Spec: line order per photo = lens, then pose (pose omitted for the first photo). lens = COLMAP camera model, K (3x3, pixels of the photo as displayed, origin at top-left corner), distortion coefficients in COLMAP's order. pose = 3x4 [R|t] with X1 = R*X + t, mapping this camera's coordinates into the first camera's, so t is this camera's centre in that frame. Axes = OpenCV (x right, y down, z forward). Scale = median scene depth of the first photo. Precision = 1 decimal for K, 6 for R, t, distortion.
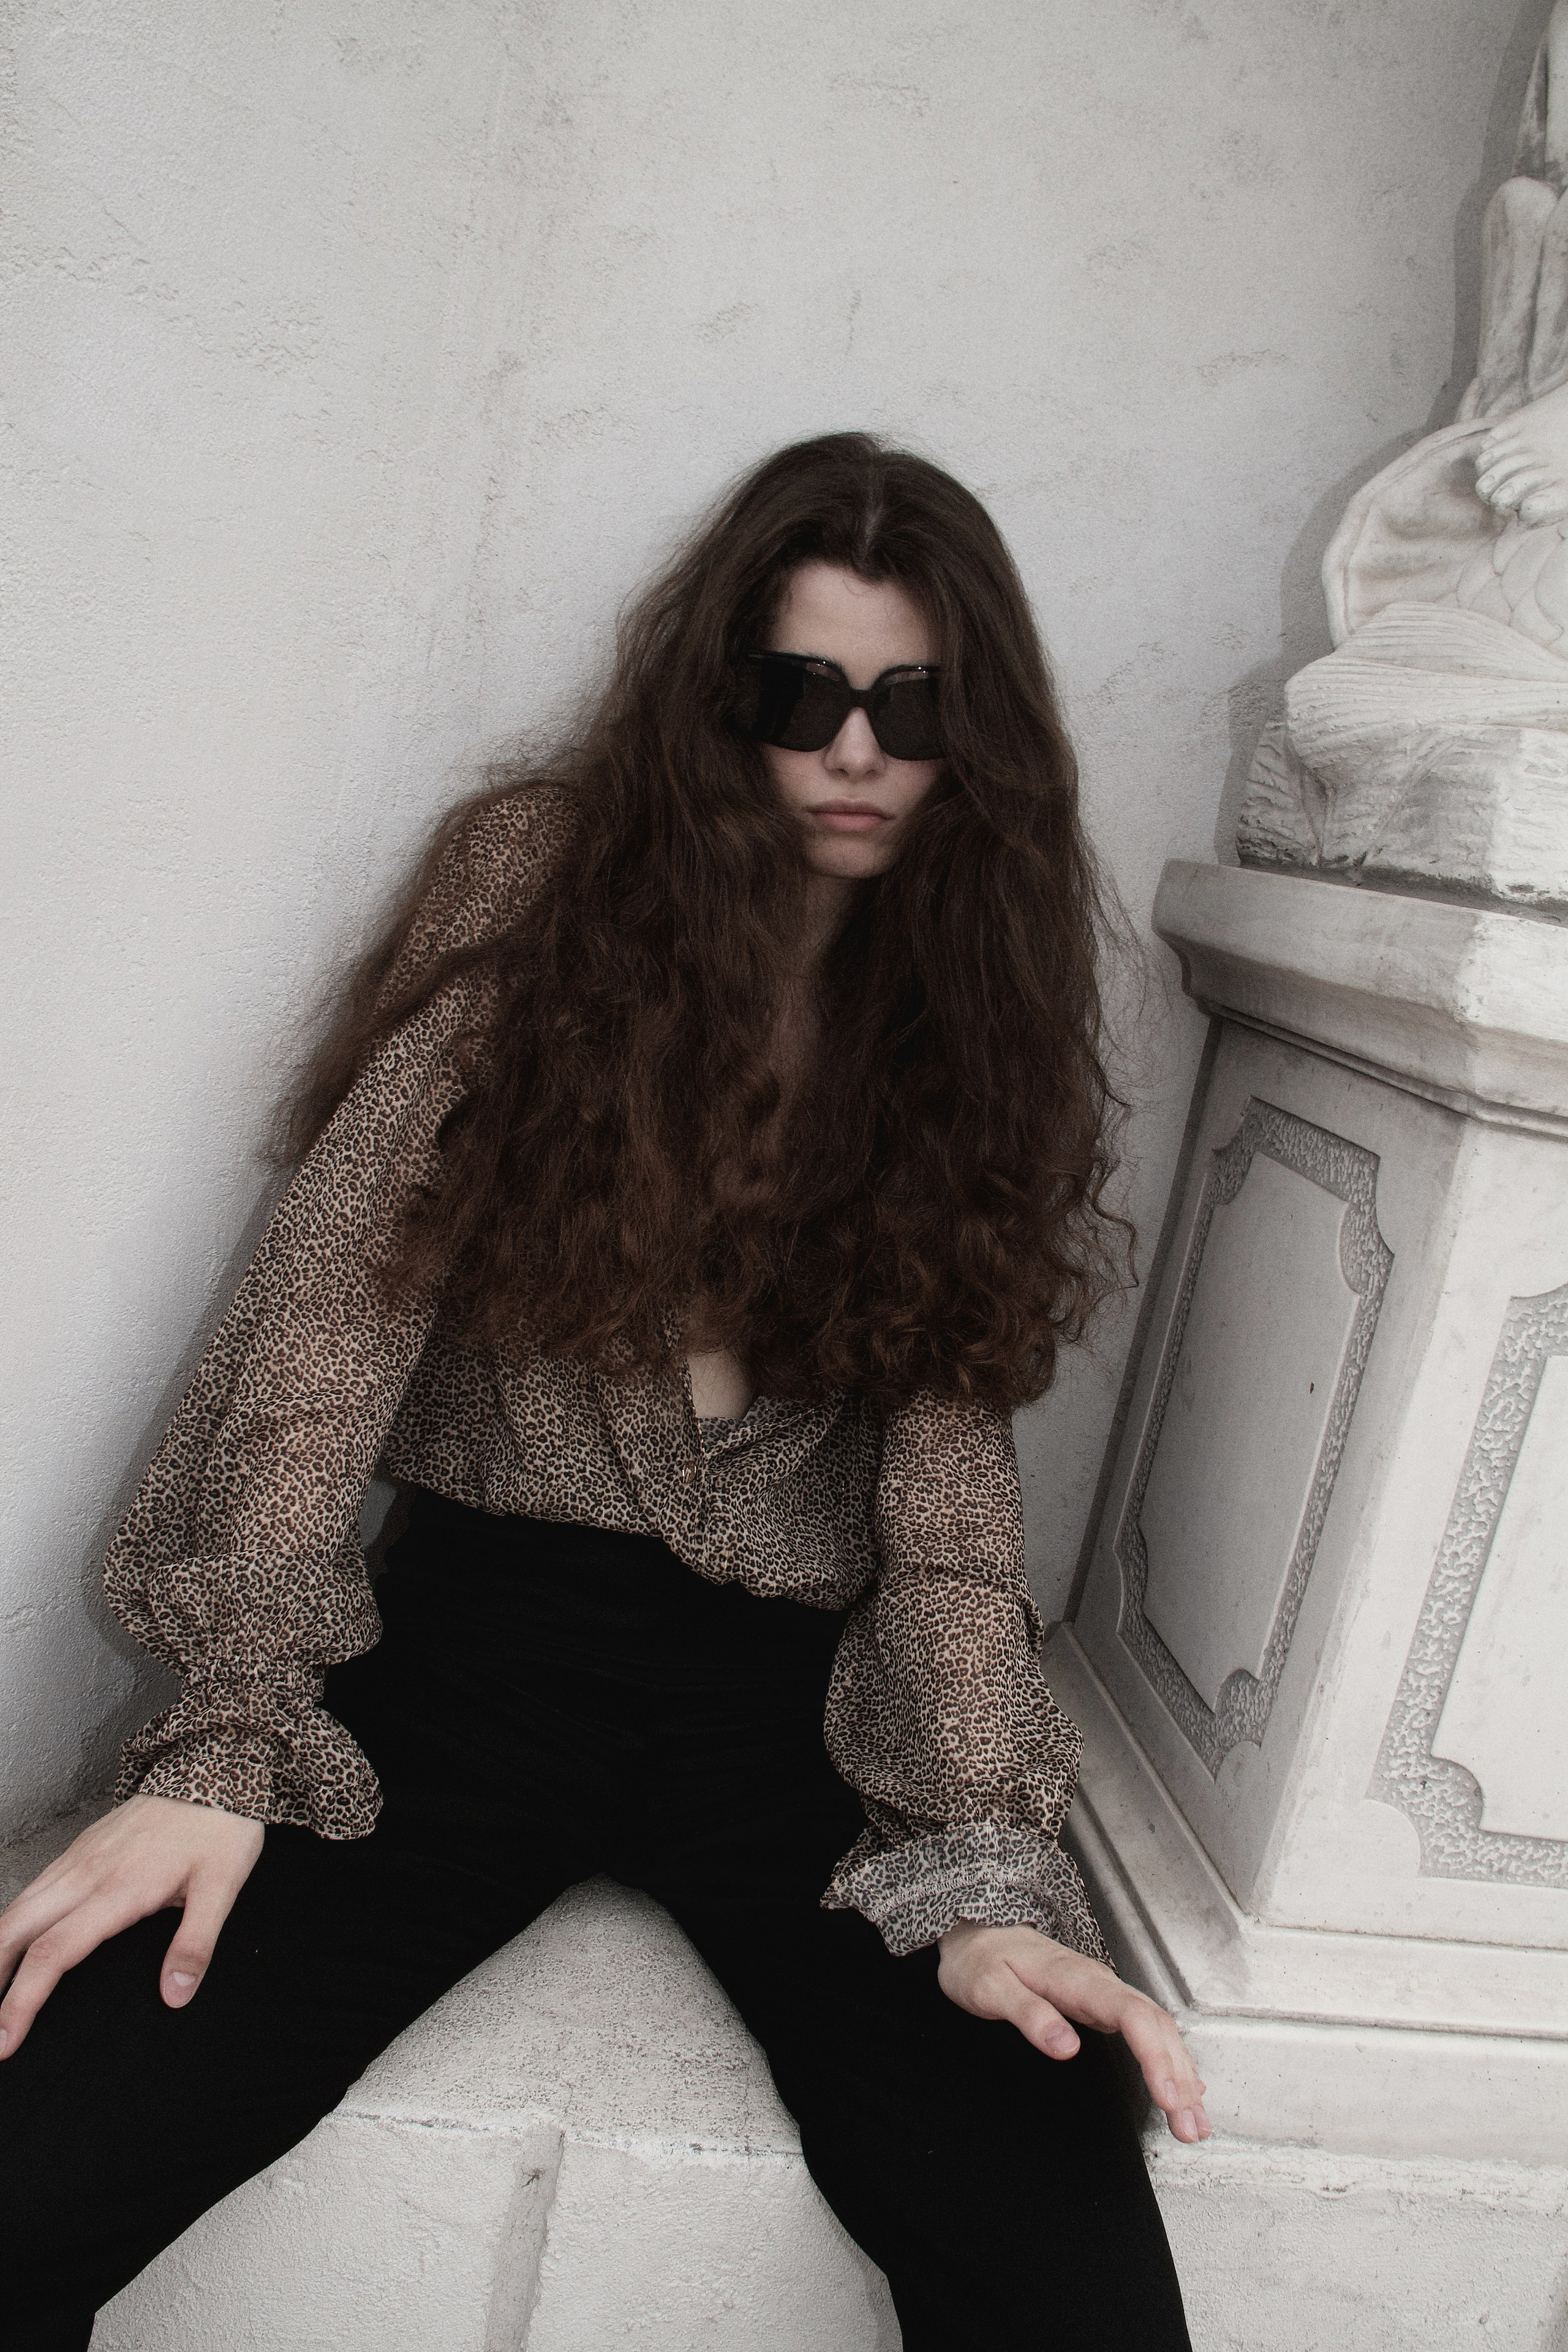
lens RADIAL K [[1956.5, 0, 788.8], [0, 1956.5, 1206.4], [0, 0, 1]] dist [-0.198225, 0.167975]
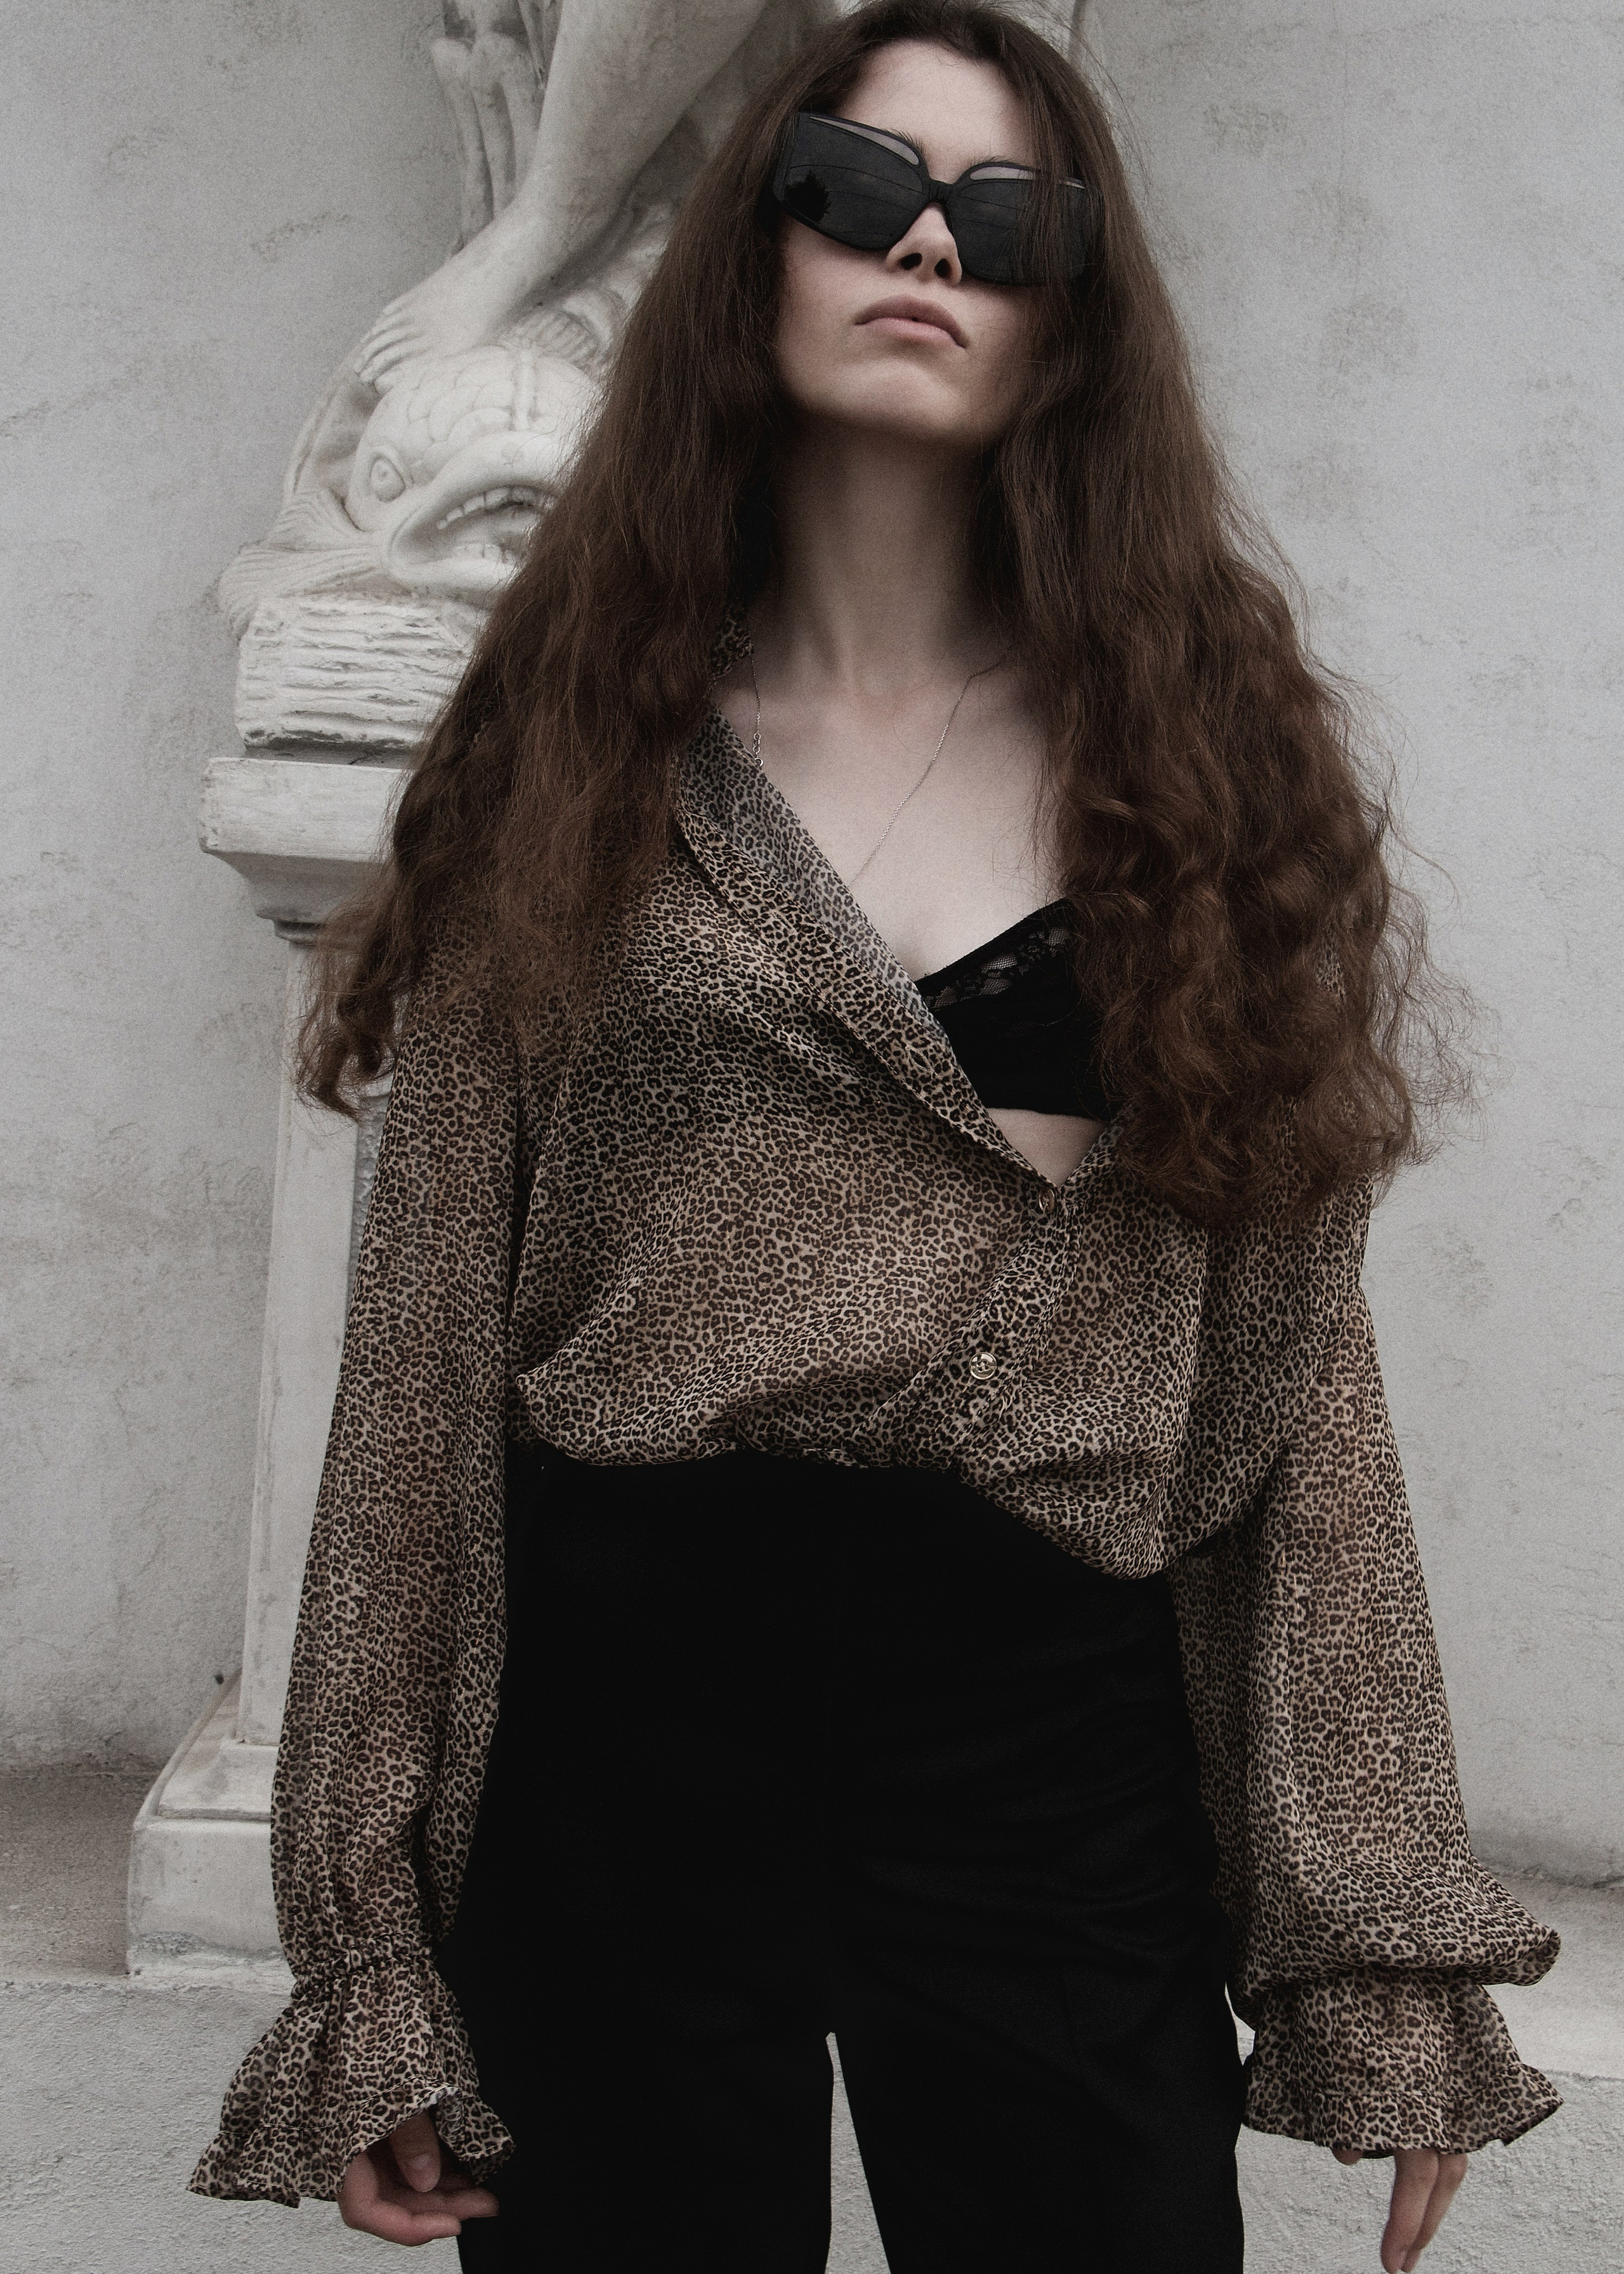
lens RADIAL K [[4892.0, 0, 839.1], [0, 4892.0, 1066.3], [0, 0, 1]] dist [0.234338, 0.810017]
pose [[0.985045, -0.120397, -0.123254, 0.947419], [0.098329, 0.980235, -0.171672, 0.513585], [0.141487, 0.156985, 0.977414, -1.640110]]
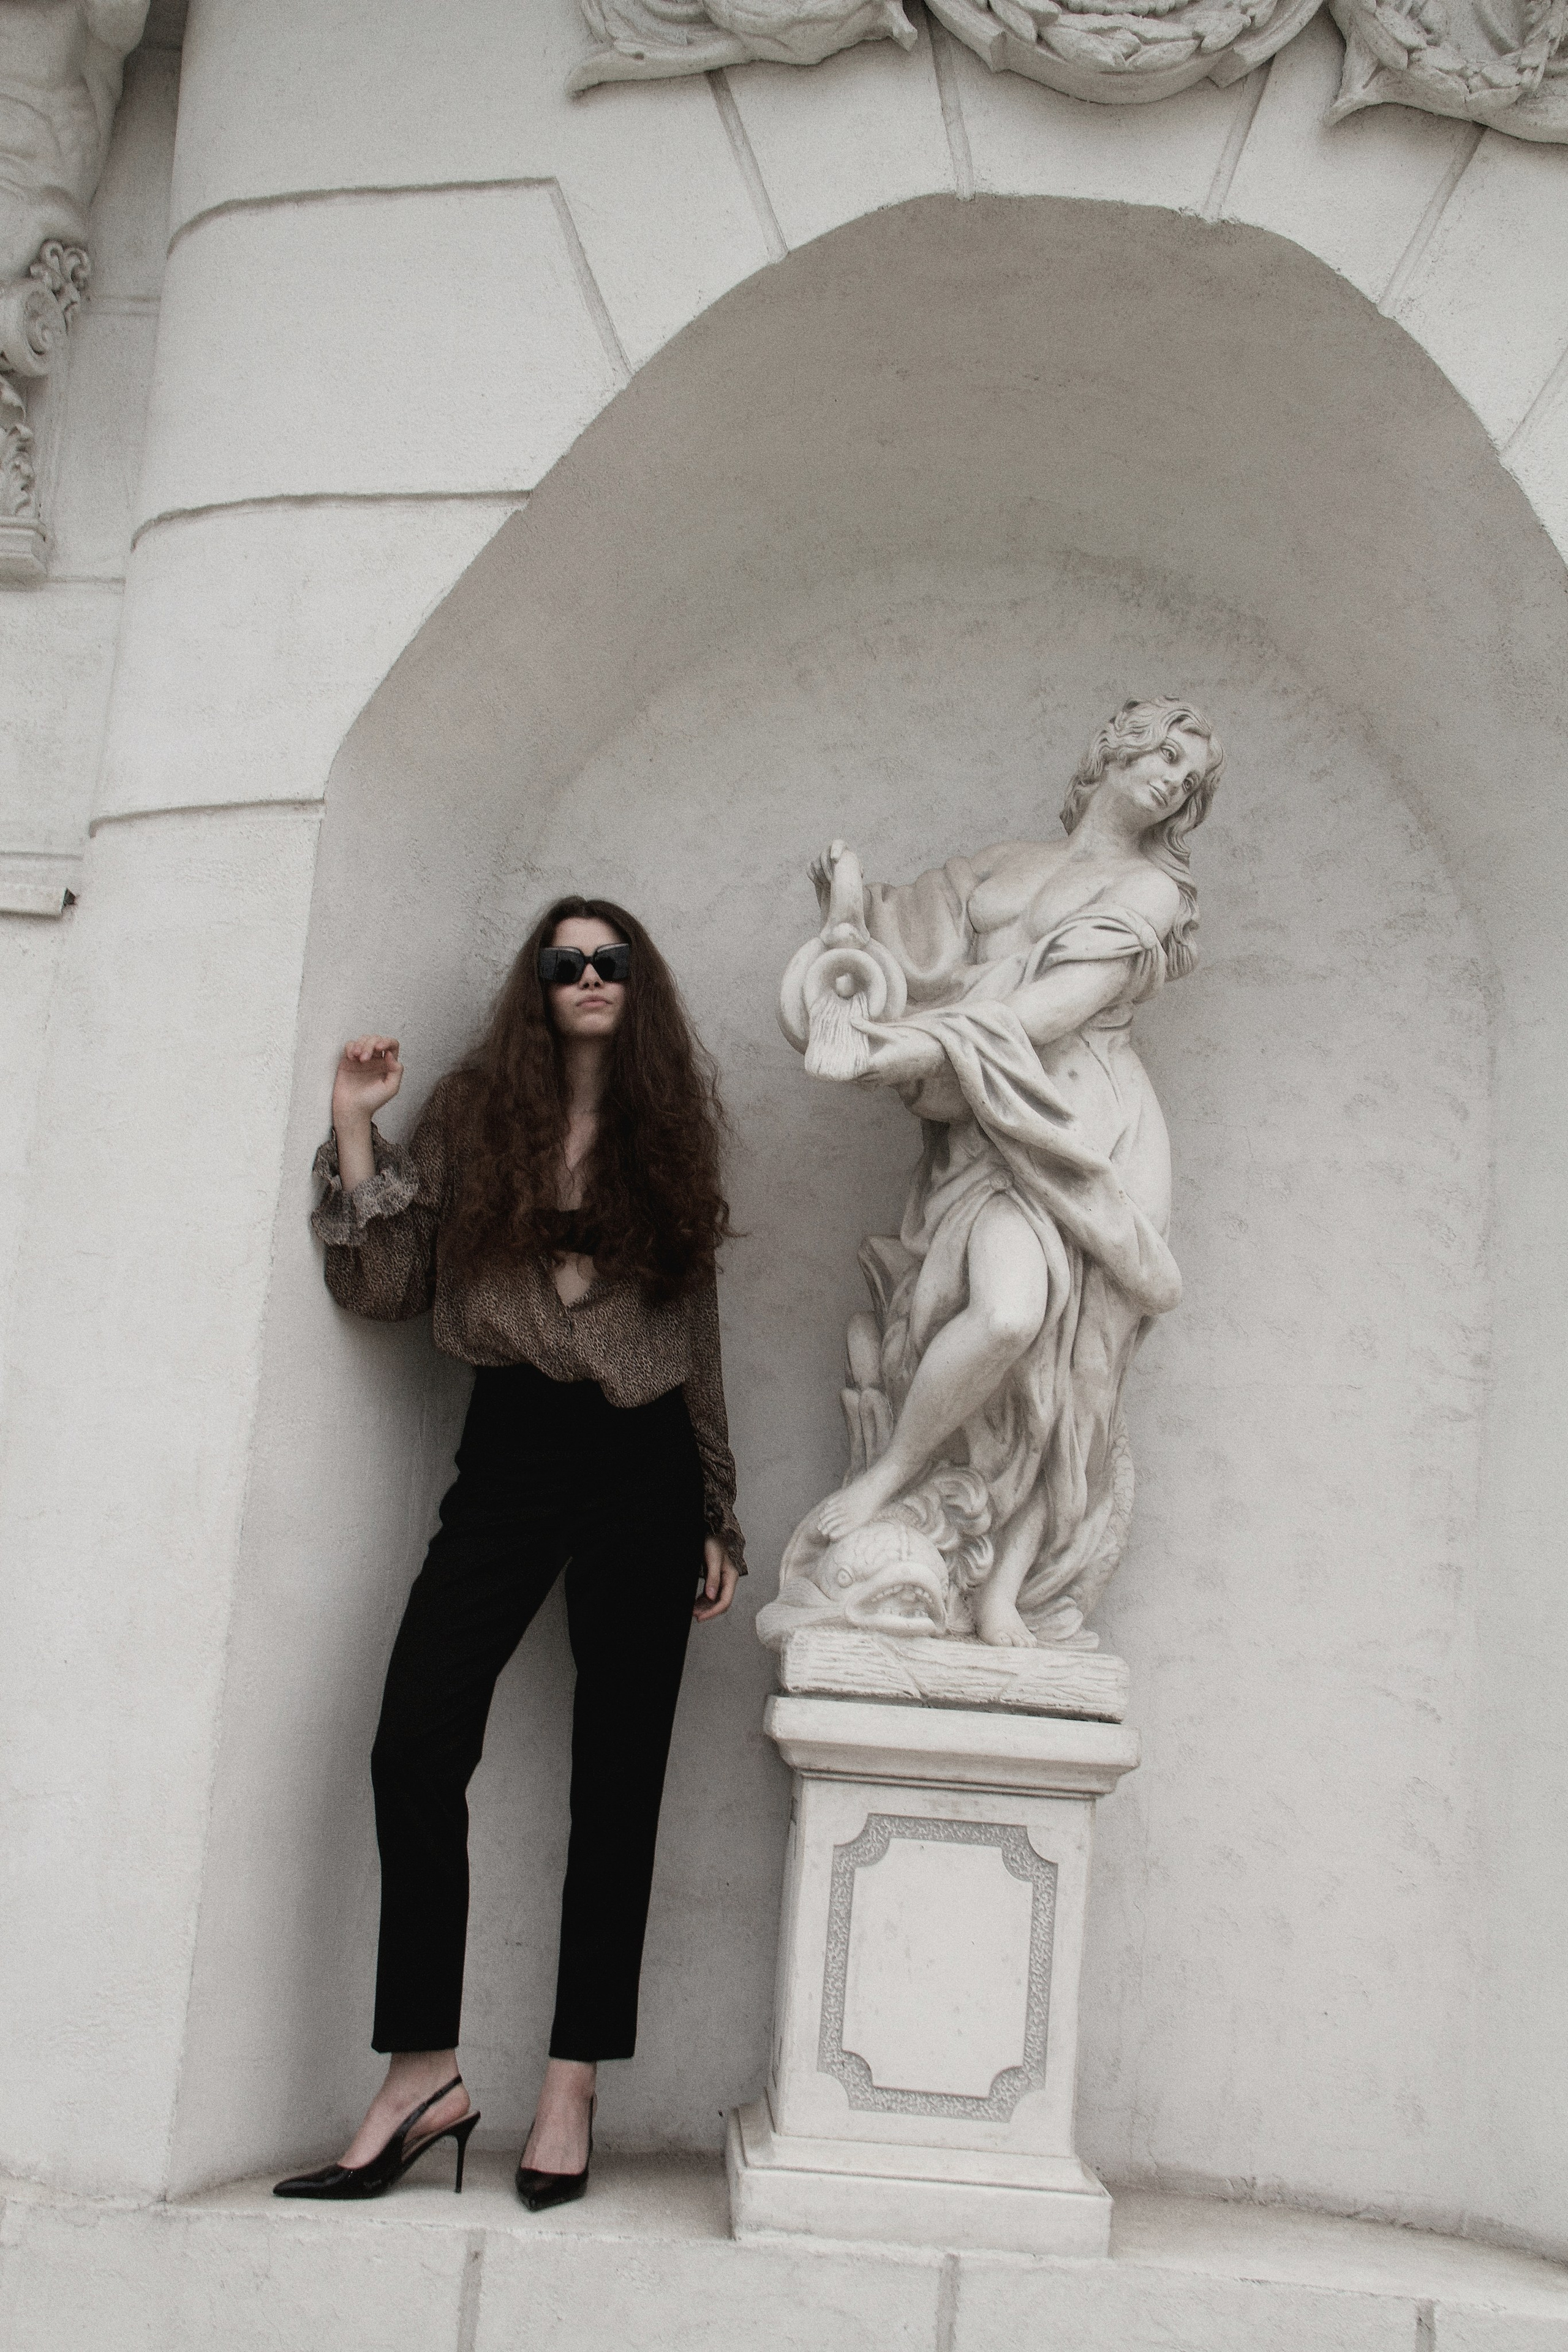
lens RADIAL K [[2780.8, 0, 771.8], [0, 2780.8, 1207.3], [0, 0, 1]] dist [-0.052176, 0.454240]
pose [[0.989747, -0.127105, -0.065154, 0.612811], [0.094180, 0.923712, -0.371329, 0.598691], [0.107381, 0.361386, 0.926212, -2.628596]]
